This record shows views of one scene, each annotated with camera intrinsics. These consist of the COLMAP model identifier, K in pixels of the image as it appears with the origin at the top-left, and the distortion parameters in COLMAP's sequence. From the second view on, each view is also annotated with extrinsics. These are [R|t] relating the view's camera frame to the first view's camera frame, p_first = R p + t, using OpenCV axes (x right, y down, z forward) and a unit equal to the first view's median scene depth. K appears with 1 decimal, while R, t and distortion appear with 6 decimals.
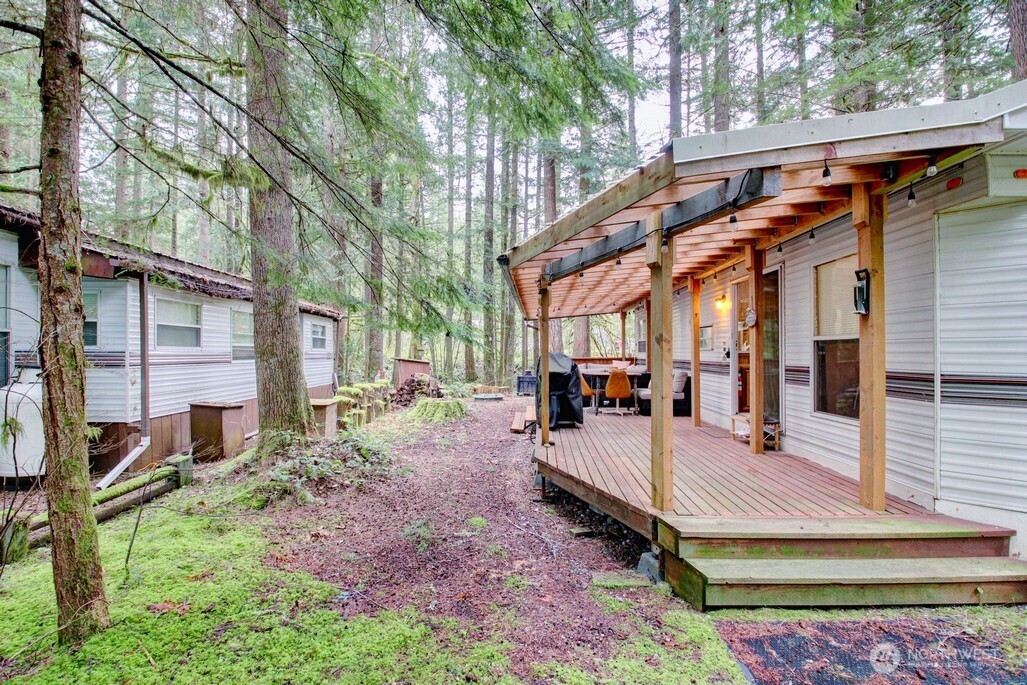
lens RADIAL K [[478.0, 0, 507.1], [0, 478.0, 347.4], [0, 0, 1]] dist [0.008930, -0.020552]
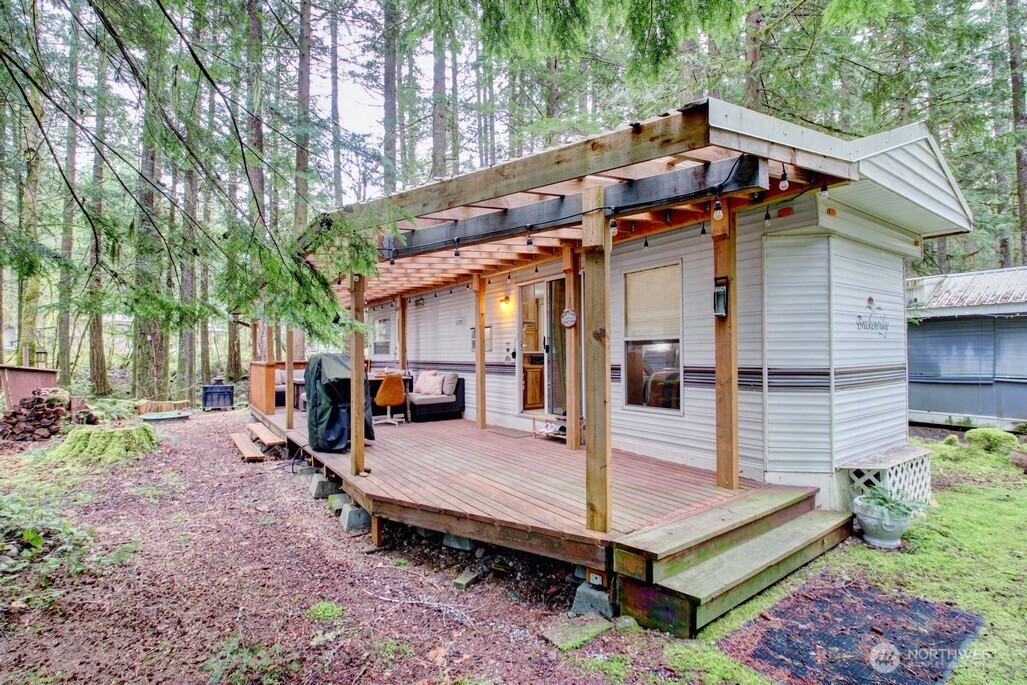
lens RADIAL K [[478.0, 0, 510.6], [0, 478.0, 348.7], [0, 0, 1]] dist [0.008930, -0.020552]
pose [[0.785743, 0.002660, 0.618548, -0.229710], [0.000019, 0.999991, -0.004325, 0.007798], [-0.618554, 0.003410, 0.785735, 0.279843]]
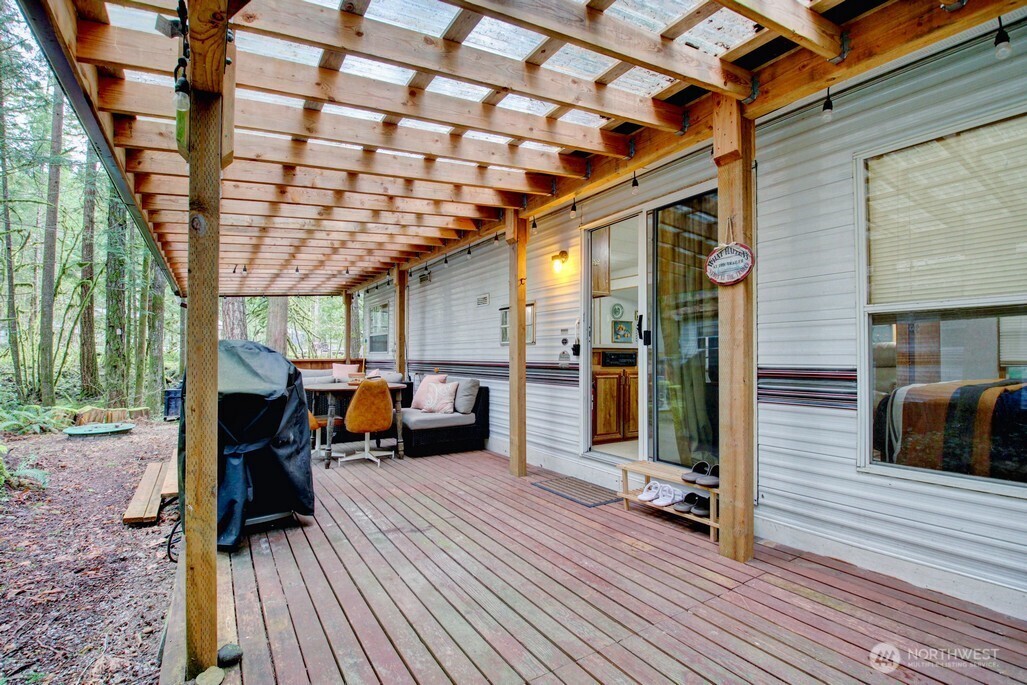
lens RADIAL K [[478.0, 0, 509.5], [0, 478.0, 352.3], [0, 0, 1]] dist [0.008930, -0.020552]
pose [[0.811191, 0.007281, 0.584736, 0.071641], [-0.007904, 0.999968, -0.001487, 0.026047], [-0.584728, -0.003416, 0.811222, 0.772255]]
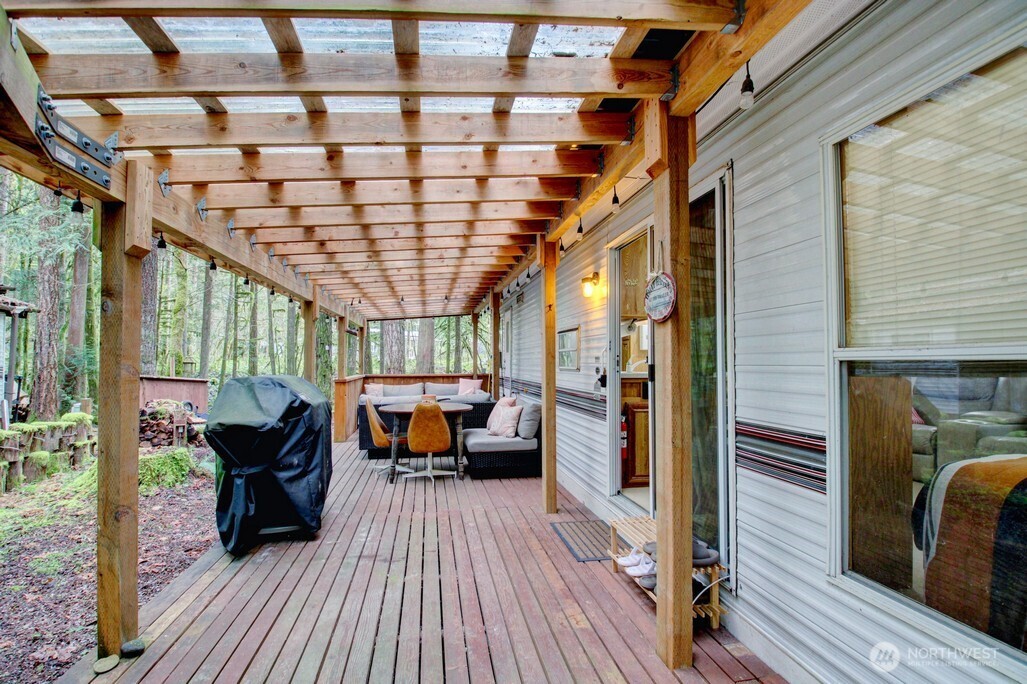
lens RADIAL K [[478.0, 0, 507.7], [0, 478.0, 350.5], [0, 0, 1]] dist [0.008930, -0.020552]
pose [[0.972741, 0.008032, 0.231755, 0.315541], [-0.004614, 0.999872, -0.015287, -0.013945], [-0.231849, 0.013801, 0.972654, 0.681775]]
